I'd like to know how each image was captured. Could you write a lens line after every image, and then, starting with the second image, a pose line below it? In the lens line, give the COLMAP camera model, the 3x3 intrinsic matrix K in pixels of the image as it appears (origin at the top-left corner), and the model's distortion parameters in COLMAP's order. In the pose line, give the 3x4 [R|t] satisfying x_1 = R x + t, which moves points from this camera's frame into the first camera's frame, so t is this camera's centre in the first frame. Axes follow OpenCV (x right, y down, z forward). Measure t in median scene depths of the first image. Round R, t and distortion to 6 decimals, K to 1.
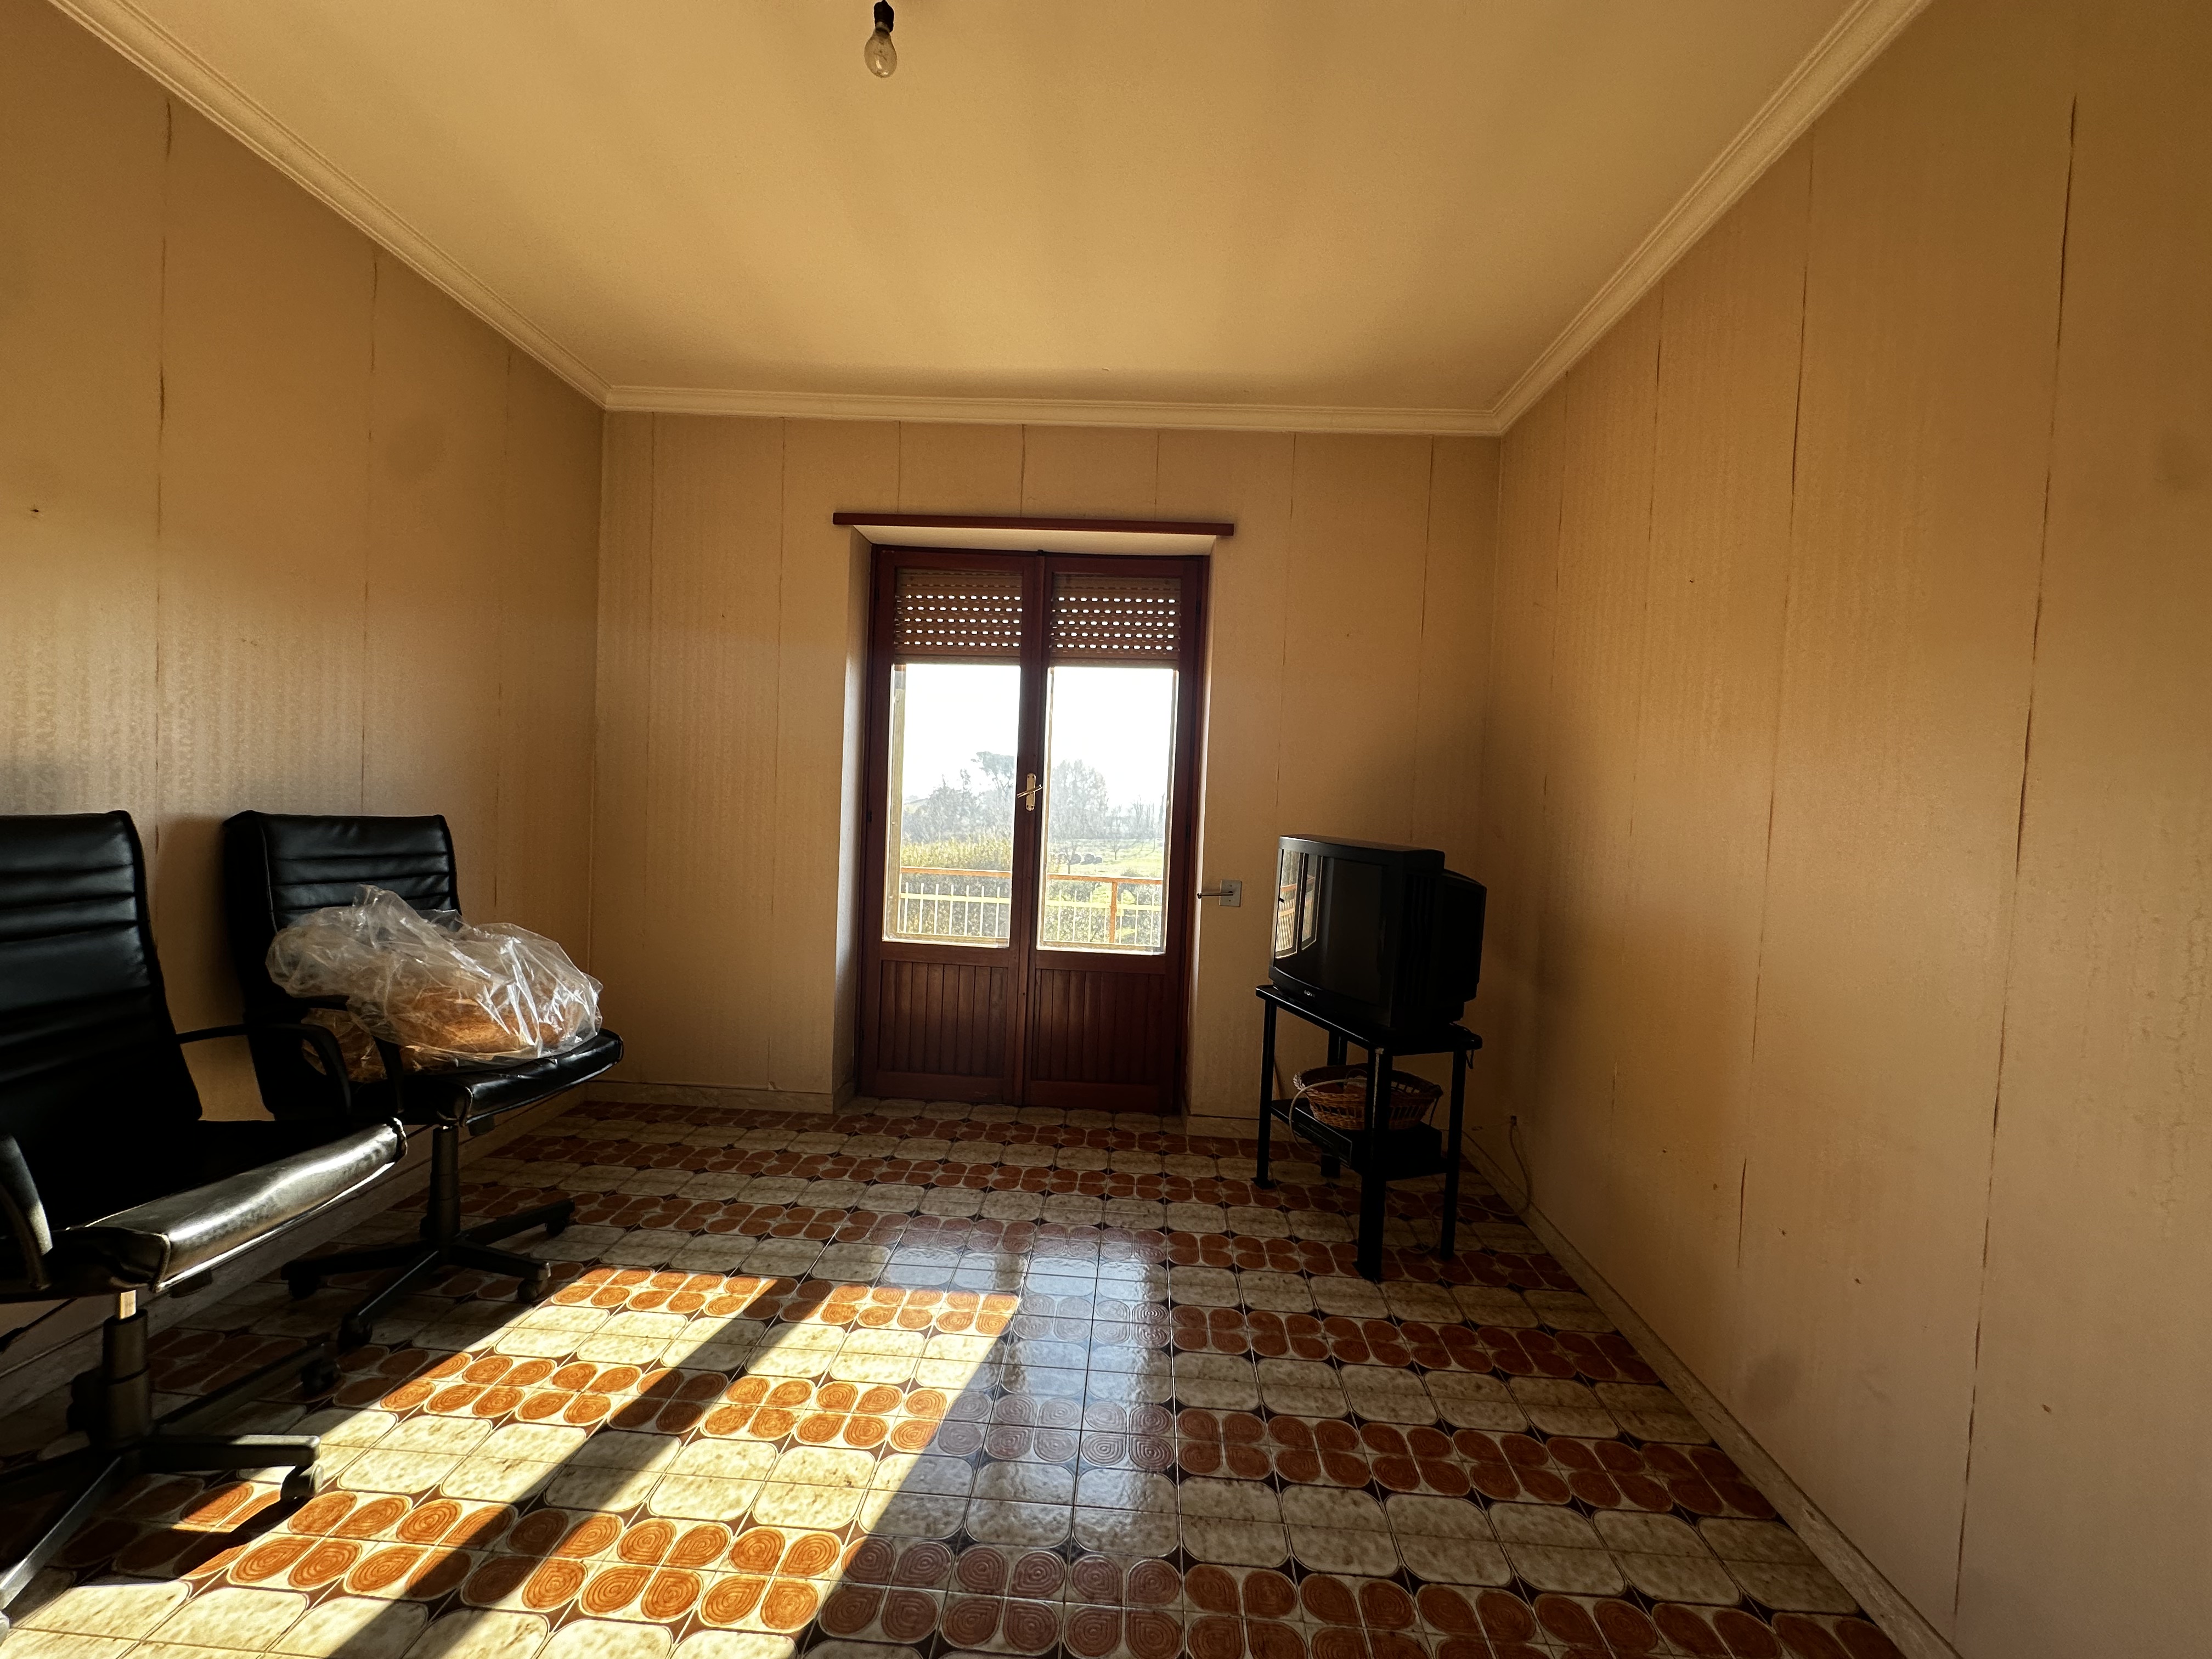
lens RADIAL K [[886.7, 0, 1106.0], [0, 886.7, 829.5], [0, 0, 1]] dist [-0.002591, 0.000131]
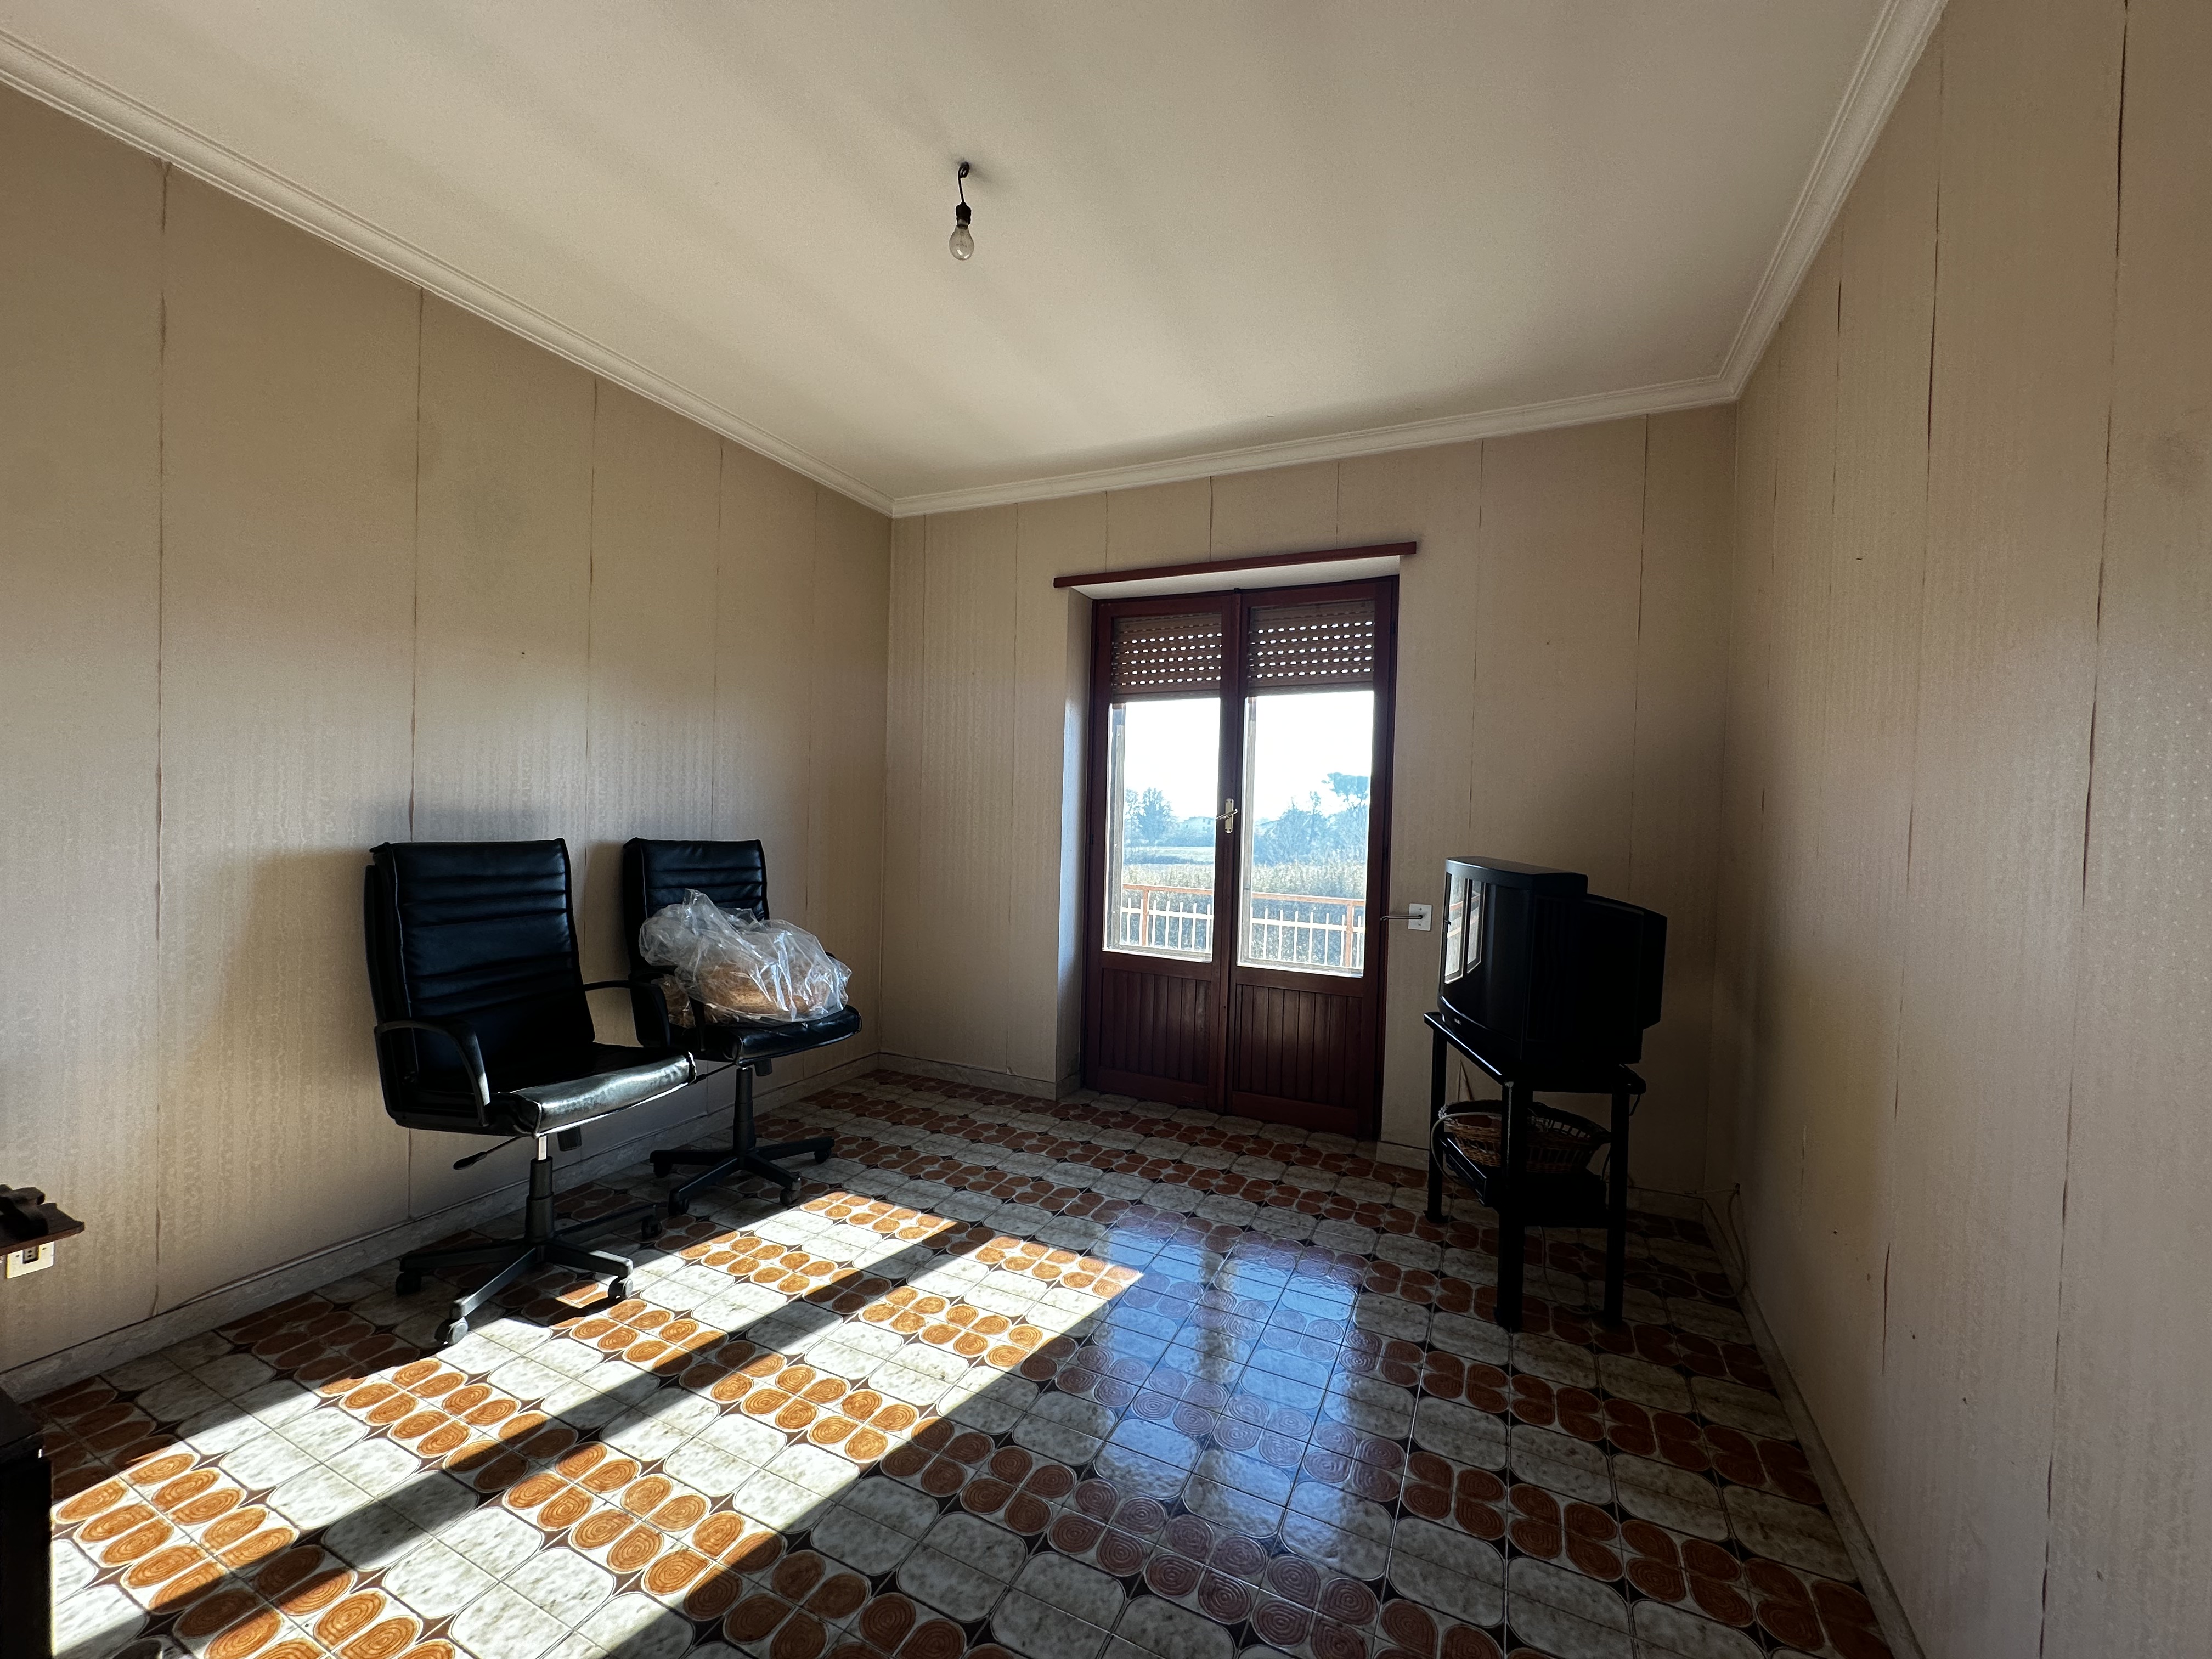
lens RADIAL K [[888.9, 0, 1106.0], [0, 888.9, 829.5], [0, 0, 1]] dist [-0.003070, 0.000211]
pose [[0.921266, -0.008822, -0.388833, 0.313678], [-0.001079, 0.999681, -0.025238, 0.001514], [0.388932, 0.023671, 0.920962, -0.057121]]
